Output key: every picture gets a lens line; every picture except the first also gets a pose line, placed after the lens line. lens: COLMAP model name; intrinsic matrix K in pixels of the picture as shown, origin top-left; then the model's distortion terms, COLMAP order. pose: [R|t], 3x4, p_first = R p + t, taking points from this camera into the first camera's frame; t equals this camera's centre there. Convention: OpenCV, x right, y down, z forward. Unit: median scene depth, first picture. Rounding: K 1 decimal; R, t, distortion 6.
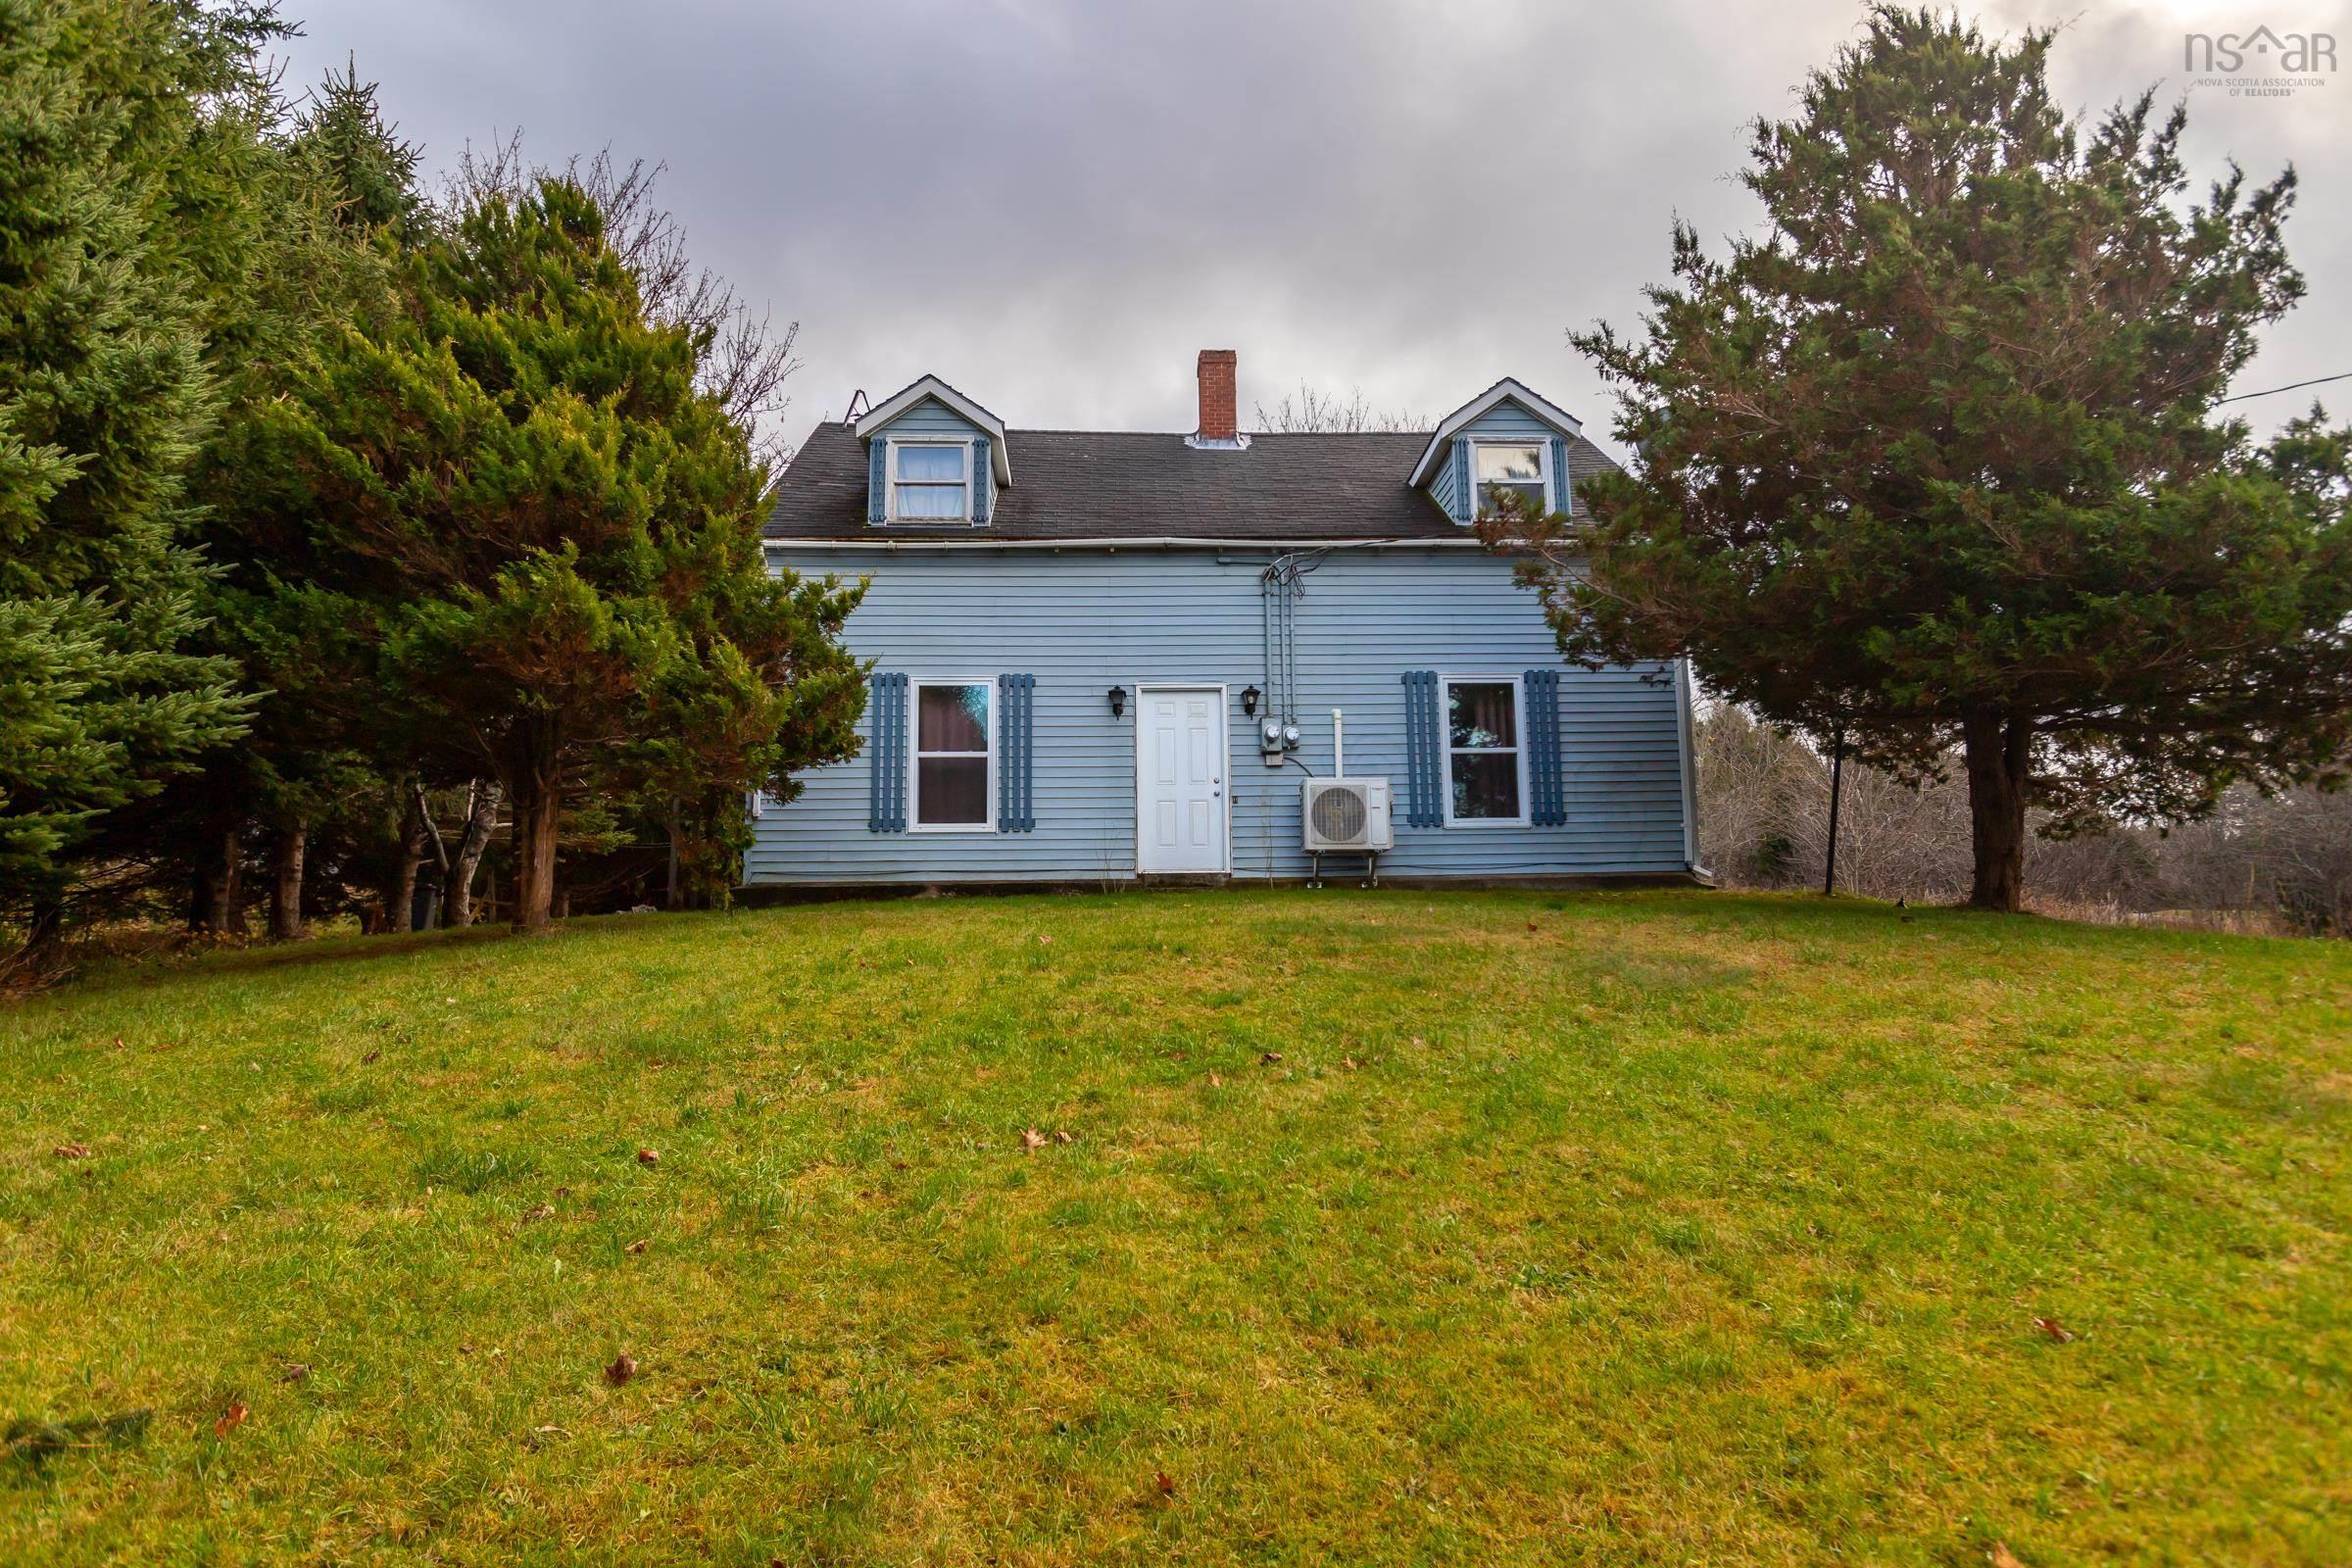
lens RADIAL K [[1193.2, 0, 1176.0], [0, 1193.2, 784.0], [0, 0, 1]] dist [0.038295, 0.000098]
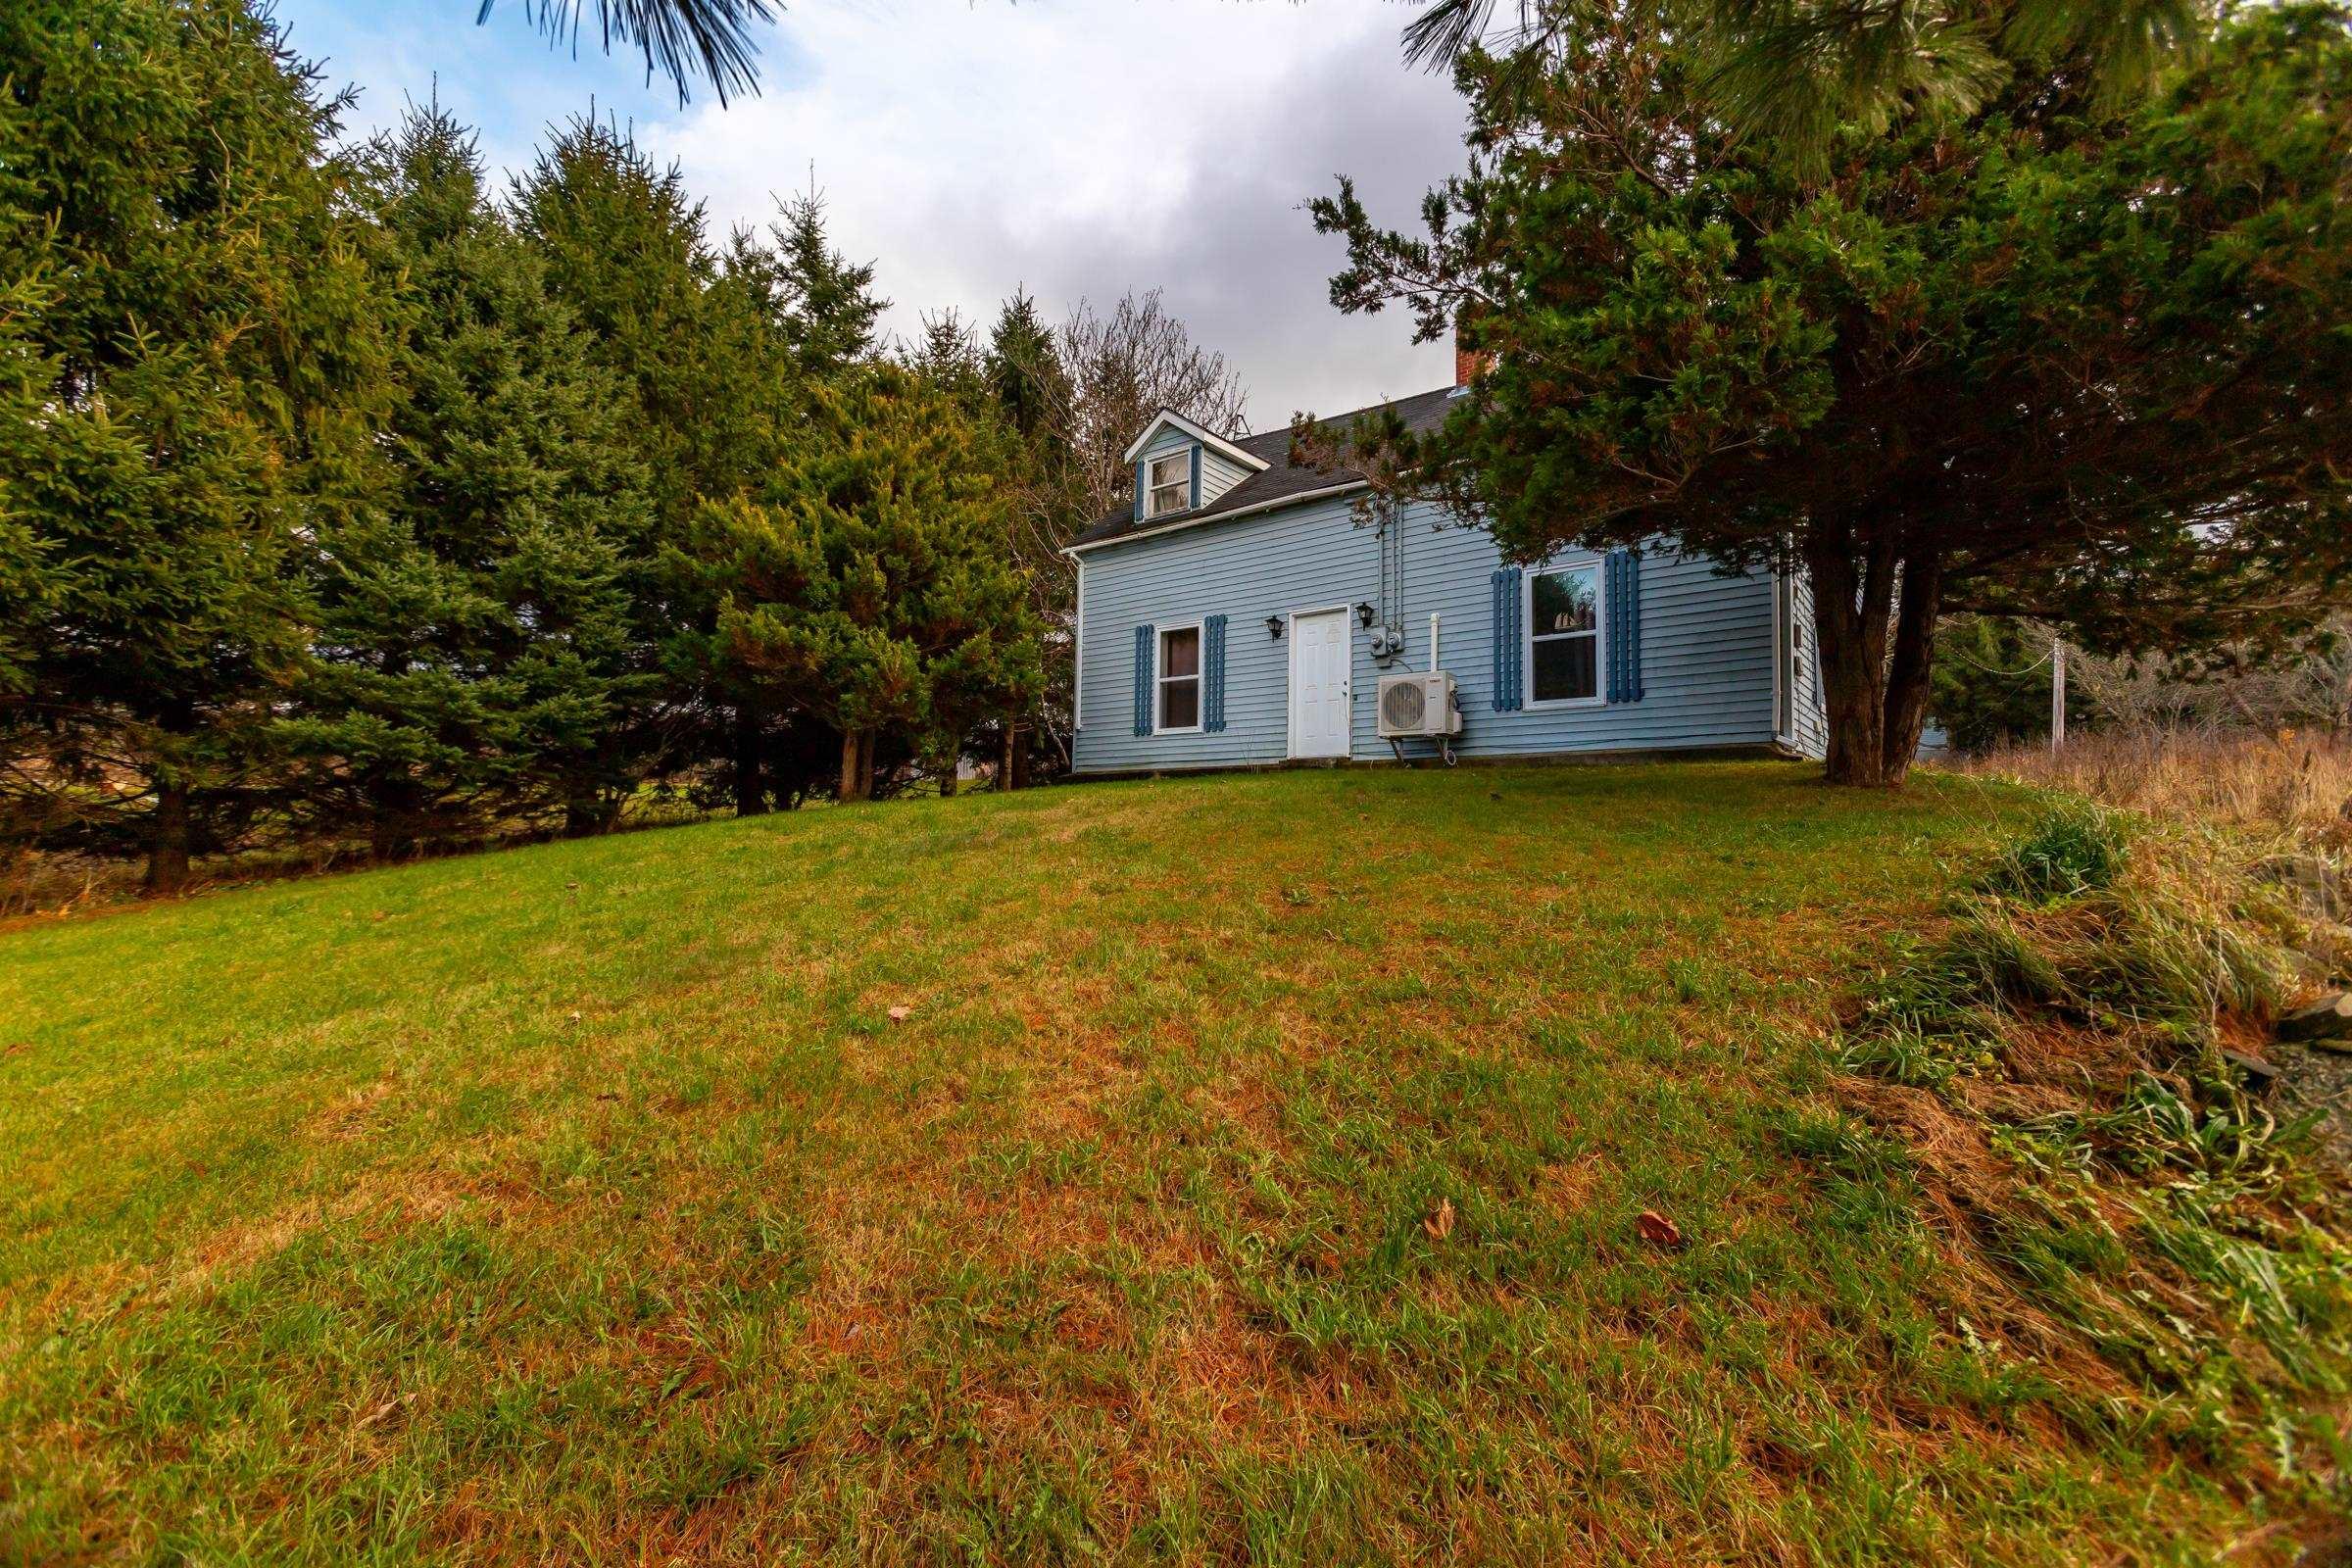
lens RADIAL K [[1093.5, 0, 1176.0], [0, 1093.5, 784.0], [0, 0, 1]] dist [0.000518, 0.000144]
pose [[0.737407, -0.009431, -0.675382, 0.678604], [0.086703, 0.992952, 0.080799, -0.005577], [0.669860, -0.118140, 0.733028, 0.031845]]
